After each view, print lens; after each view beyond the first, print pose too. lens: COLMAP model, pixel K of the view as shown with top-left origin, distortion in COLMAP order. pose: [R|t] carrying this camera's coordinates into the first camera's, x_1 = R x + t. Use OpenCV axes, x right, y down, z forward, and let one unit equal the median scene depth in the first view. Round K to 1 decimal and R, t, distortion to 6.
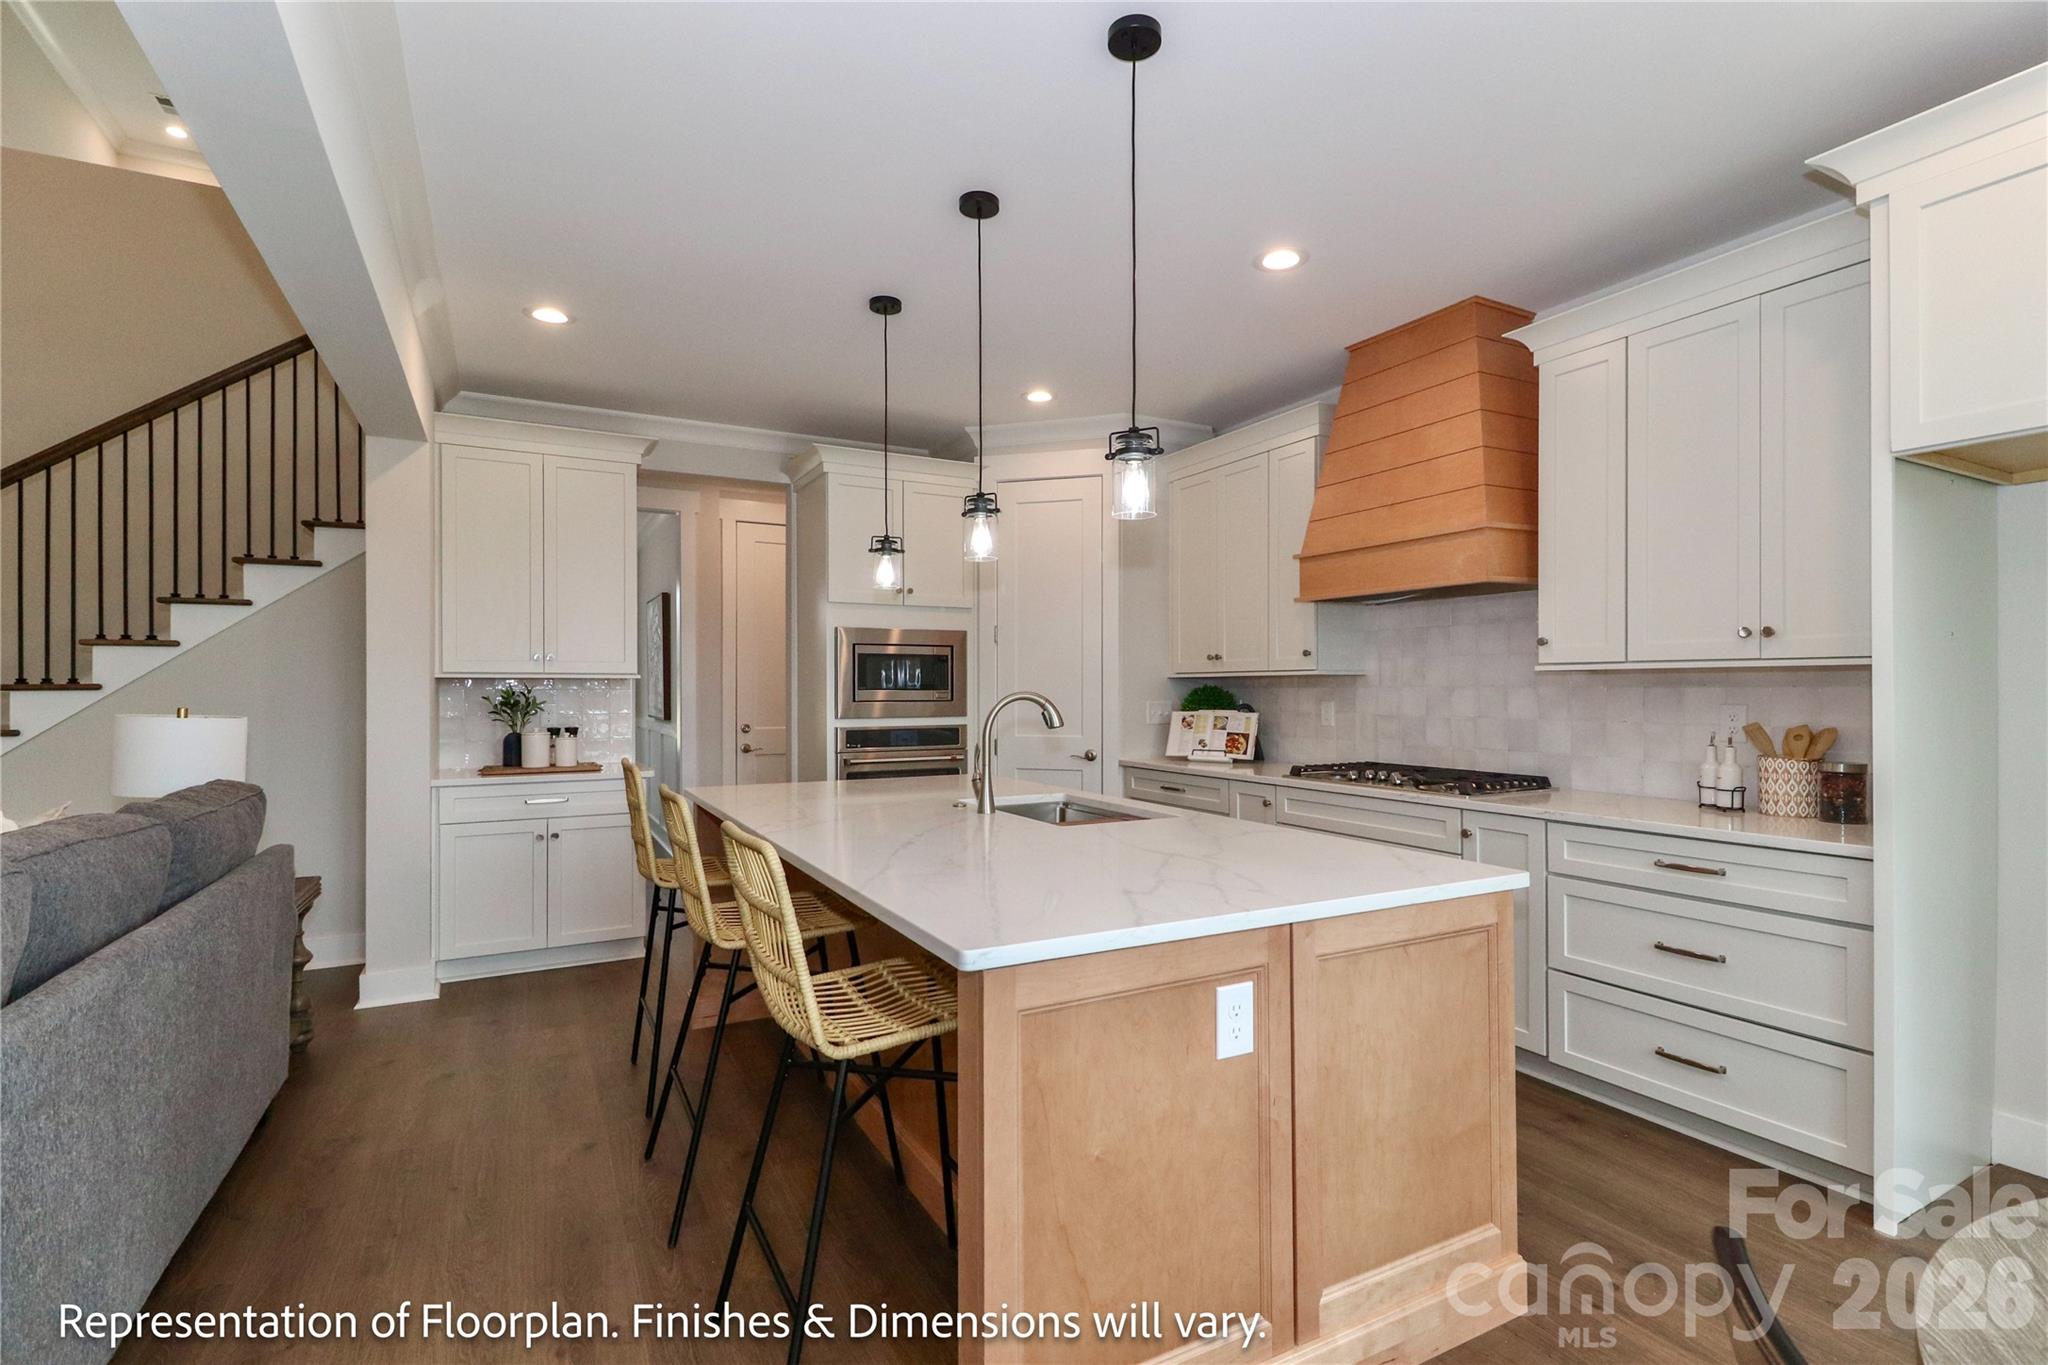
lens RADIAL K [[954.1, 0, 1033.0], [0, 954.1, 681.8], [0, 0, 1]] dist [0.015151, -0.011643]
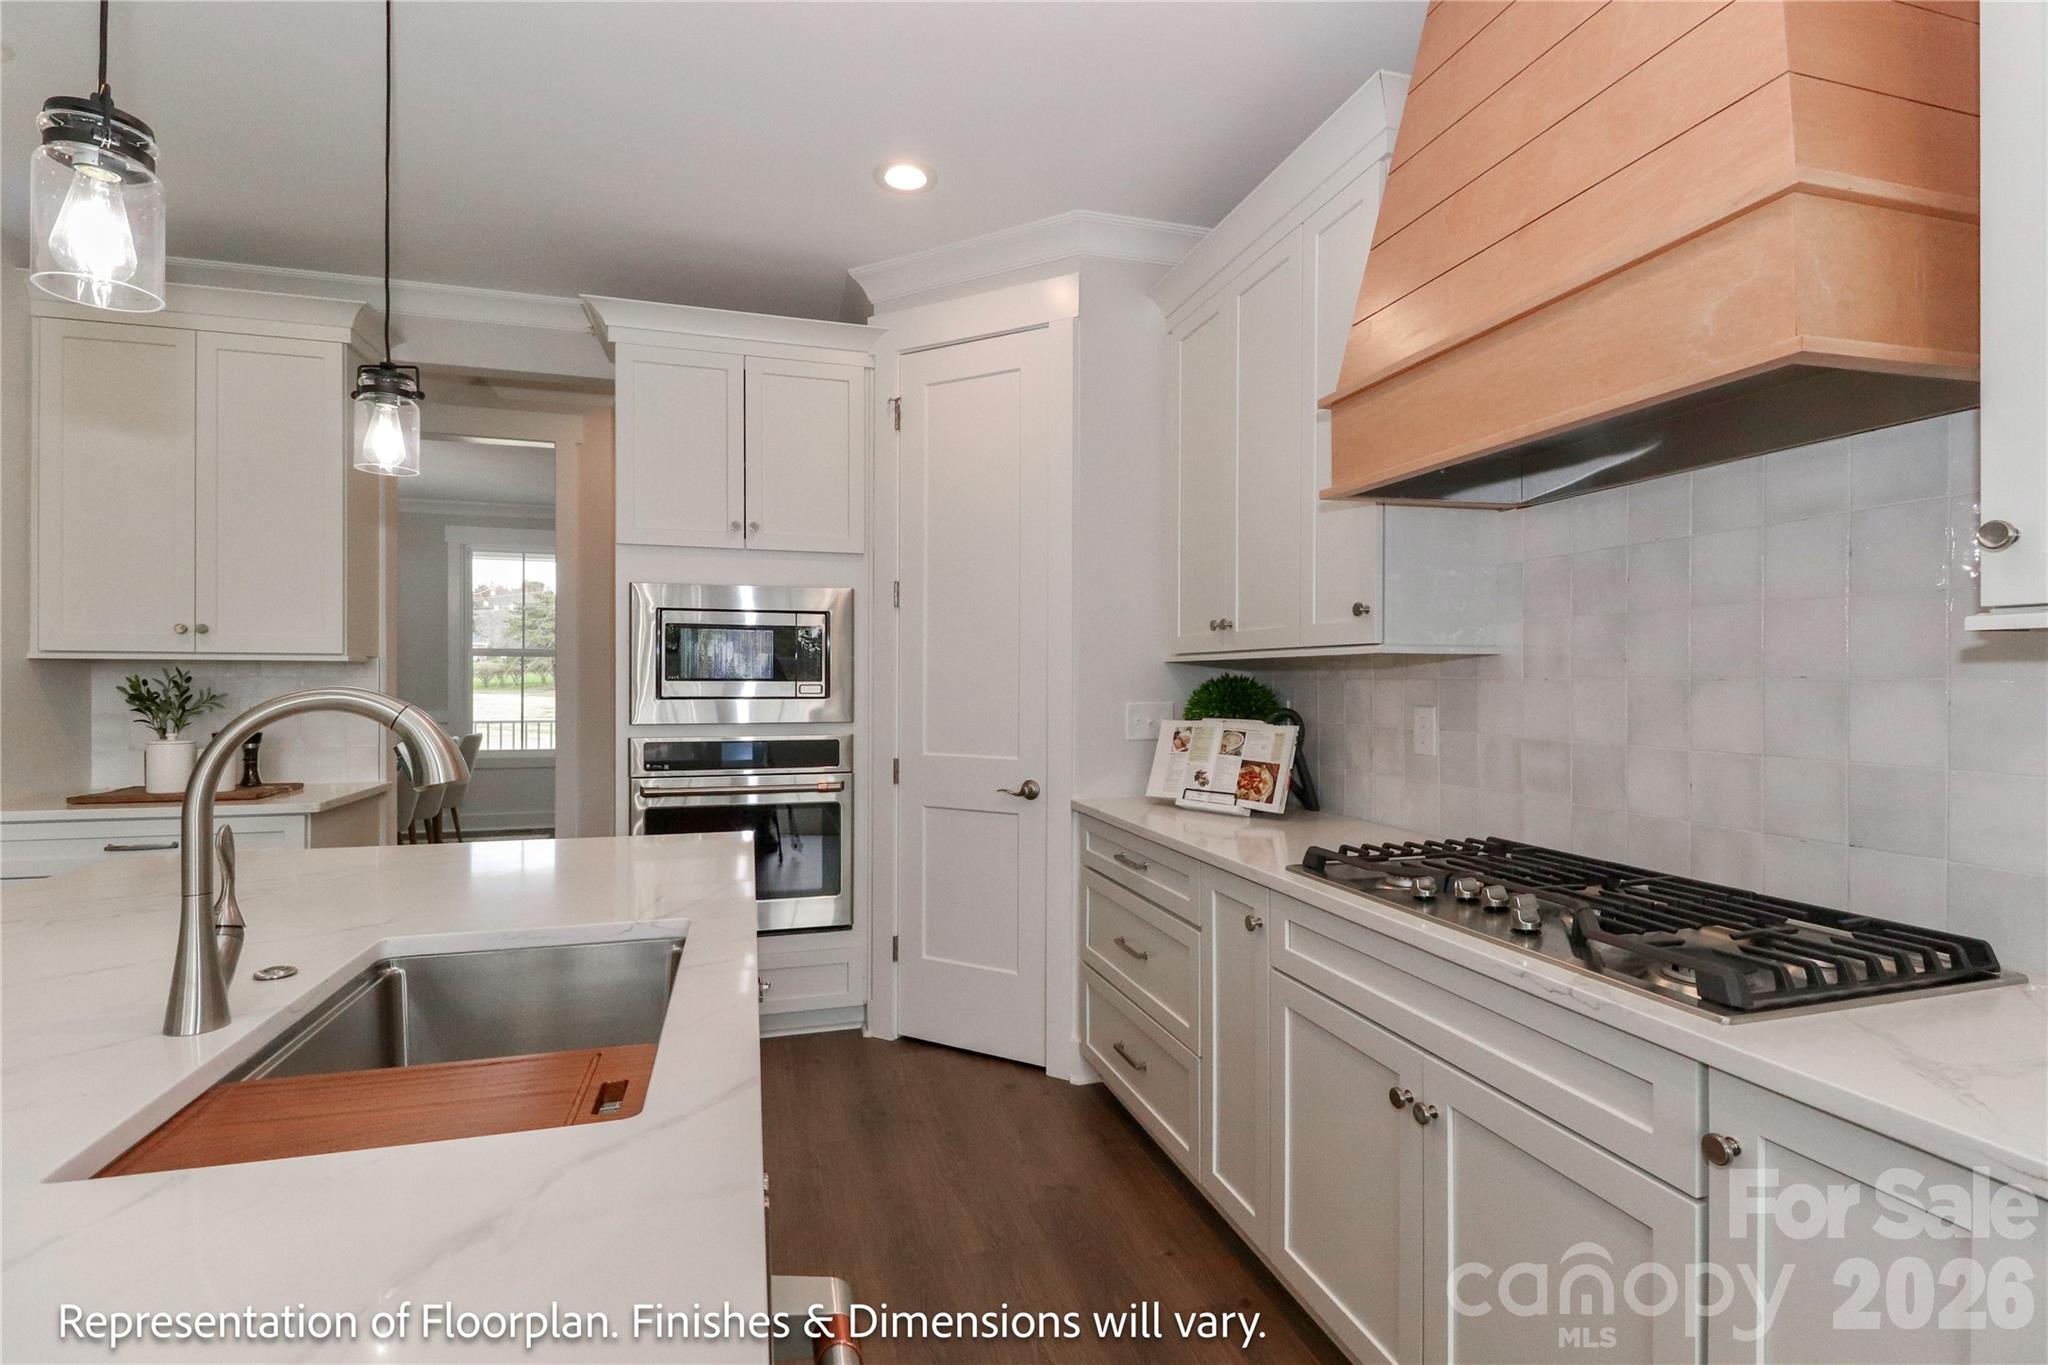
lens RADIAL K [[954.1, 0, 1033.0], [0, 954.1, 681.8], [0, 0, 1]] dist [0.015151, -0.011643]
pose [[0.978521, 0.005572, -0.206073, 0.201061], [-0.003516, 0.999940, 0.010340, 0.002169], [0.206118, -0.009394, 0.978482, 0.439231]]
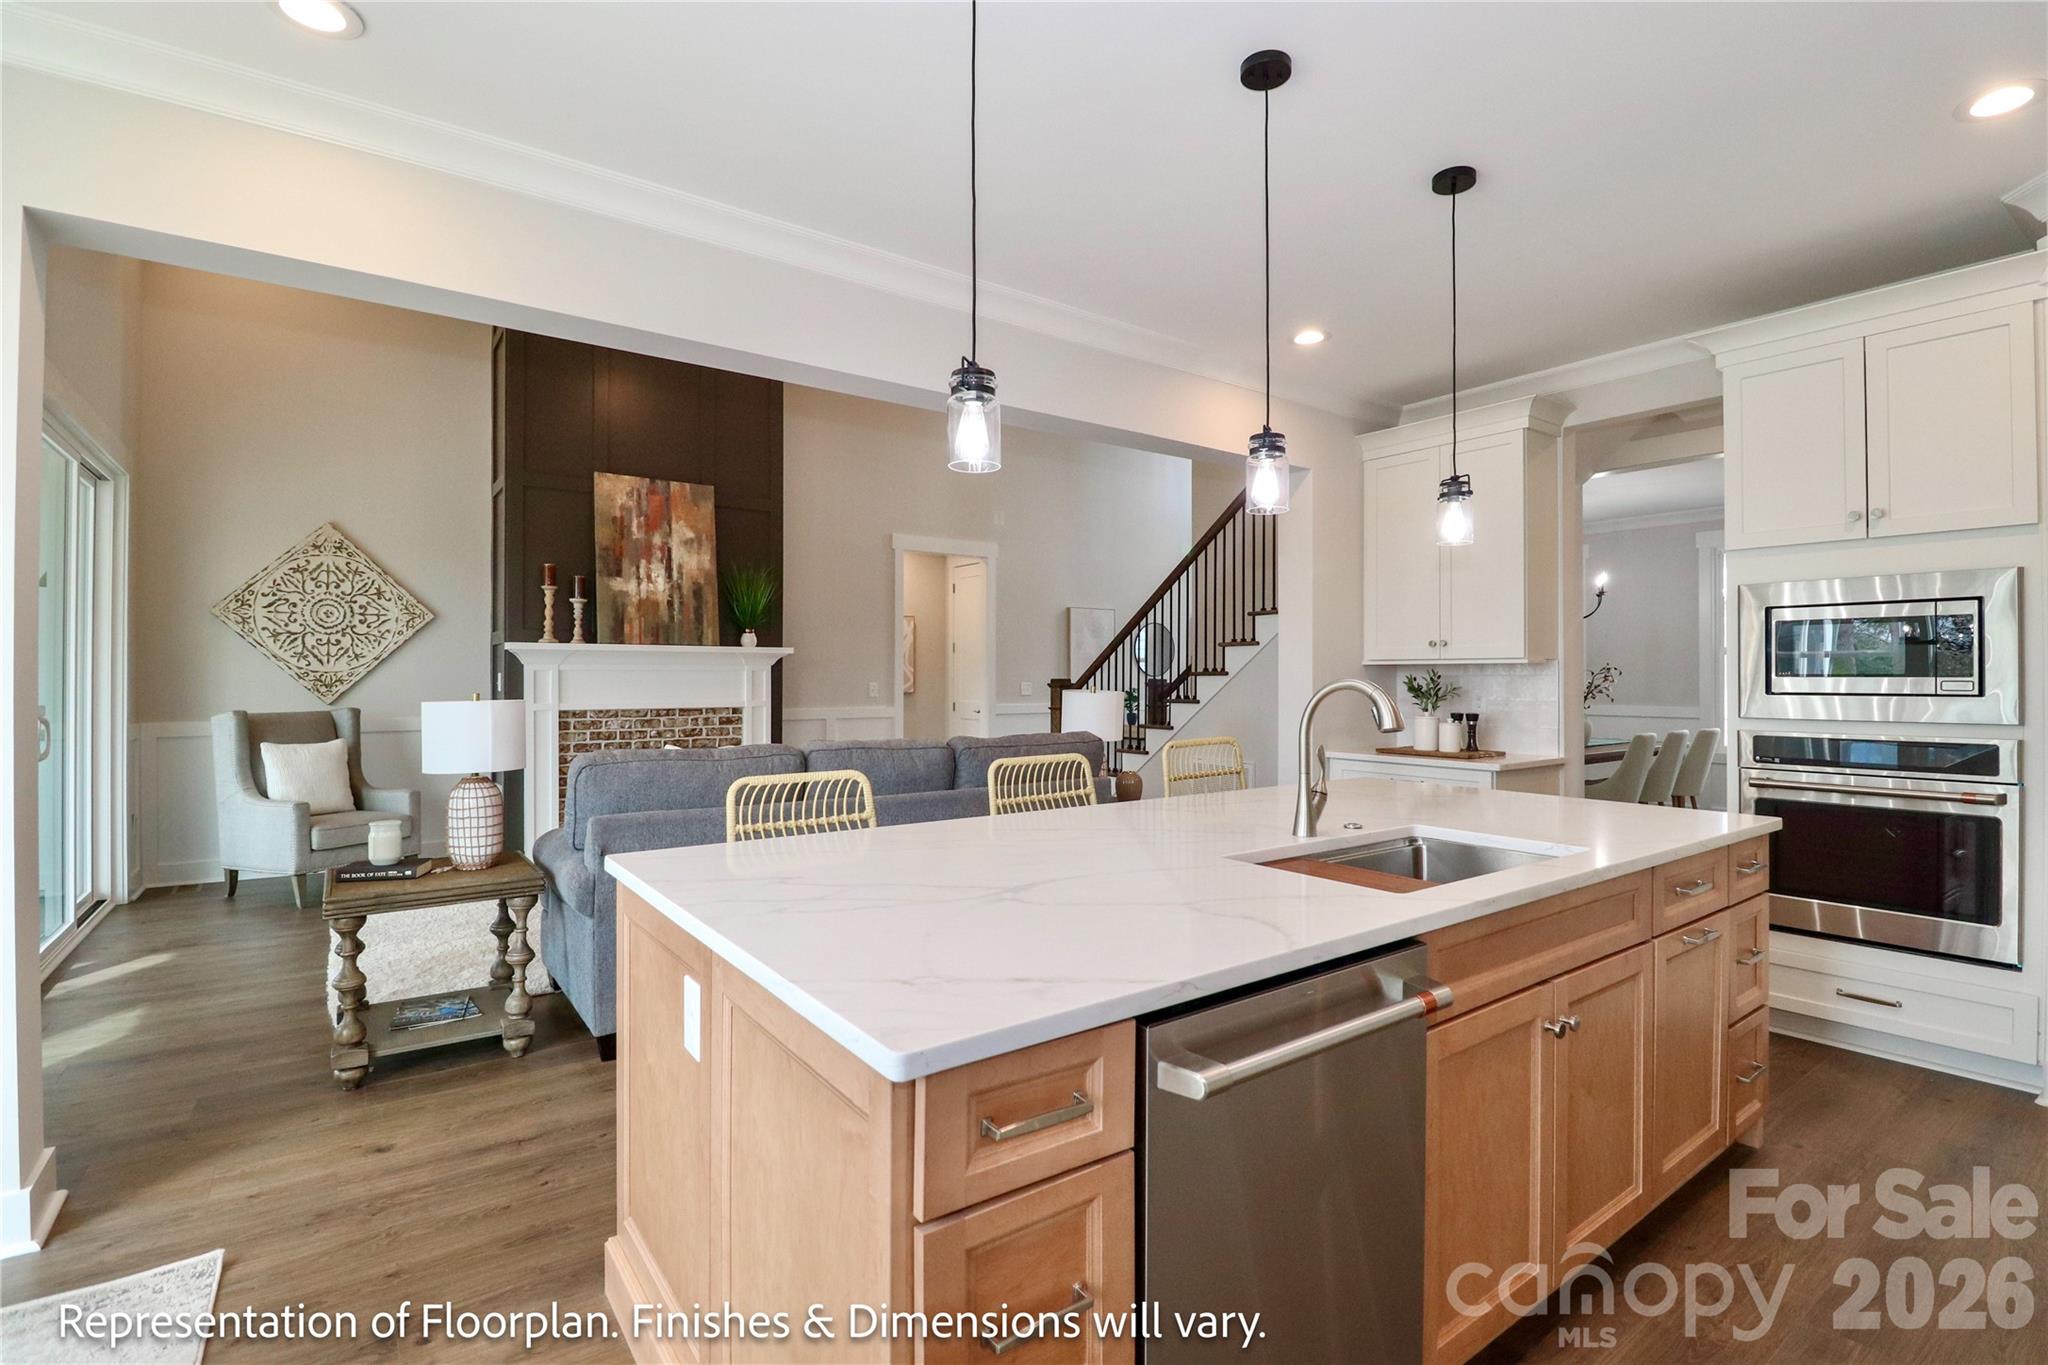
lens RADIAL K [[953.7, 0, 1043.1], [0, 953.7, 672.4], [0, 0, 1]] dist [-0.000964, -0.012465]
pose [[0.140669, -0.002923, -0.990052, 0.418080], [0.007701, 0.999969, -0.001858, 0.003306], [0.990027, -0.007363, 0.140687, 0.418229]]
